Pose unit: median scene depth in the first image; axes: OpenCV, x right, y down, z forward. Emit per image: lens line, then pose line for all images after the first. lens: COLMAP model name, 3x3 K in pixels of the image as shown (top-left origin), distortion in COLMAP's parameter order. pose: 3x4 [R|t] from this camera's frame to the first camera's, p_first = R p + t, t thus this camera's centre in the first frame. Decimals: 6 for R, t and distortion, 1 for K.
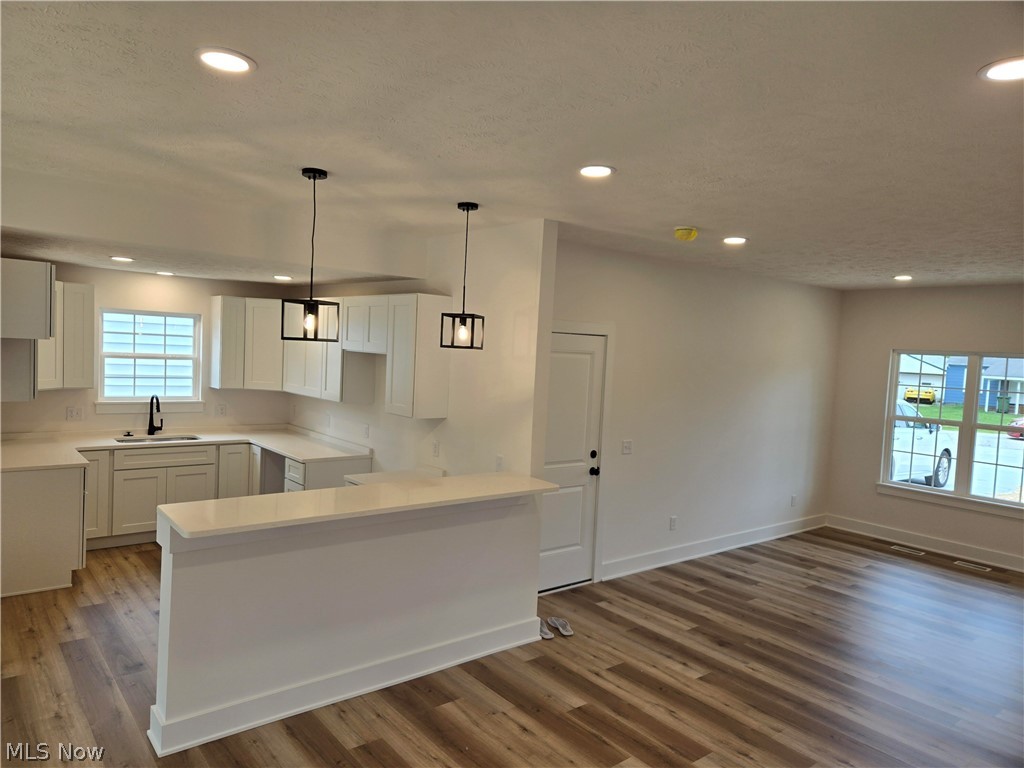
lens RADIAL K [[689.4, 0, 504.9], [0, 689.4, 391.0], [0, 0, 1]] dist [0.084530, -0.082851]
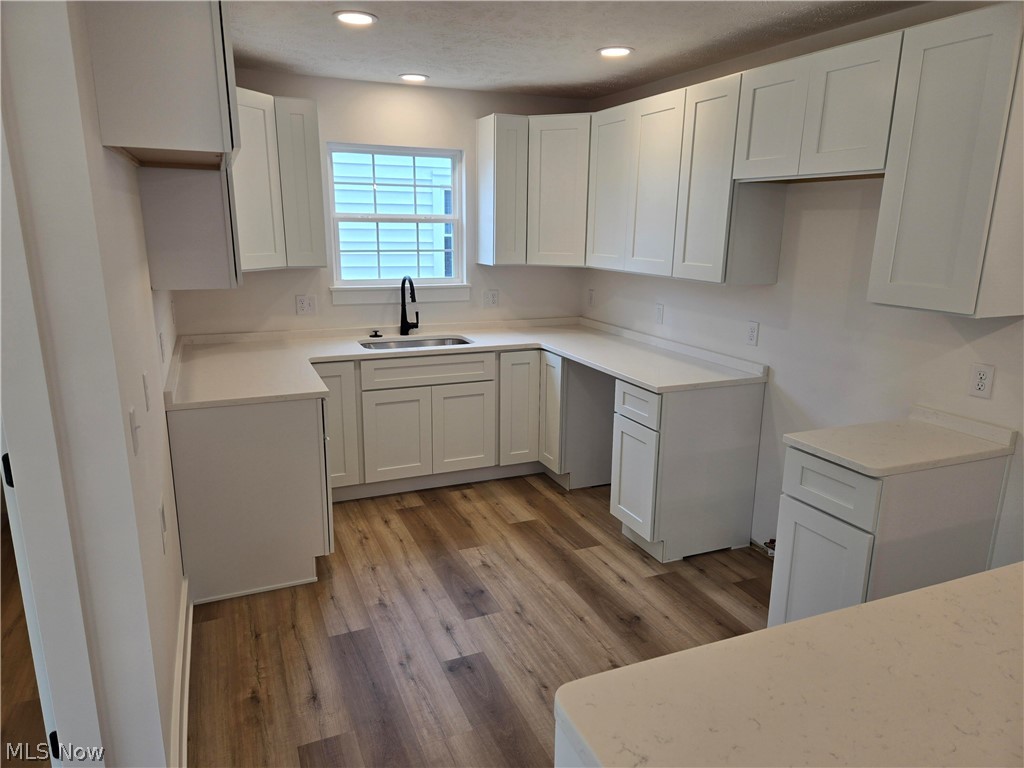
lens RADIAL K [[689.4, 0, 504.9], [0, 689.4, 391.0], [0, 0, 1]] dist [0.084530, -0.082851]
pose [[0.959773, 0.027651, -0.279413, -0.225666], [0.020936, 0.985321, 0.169422, 0.003579], [0.279996, -0.168456, 0.945106, 0.387058]]
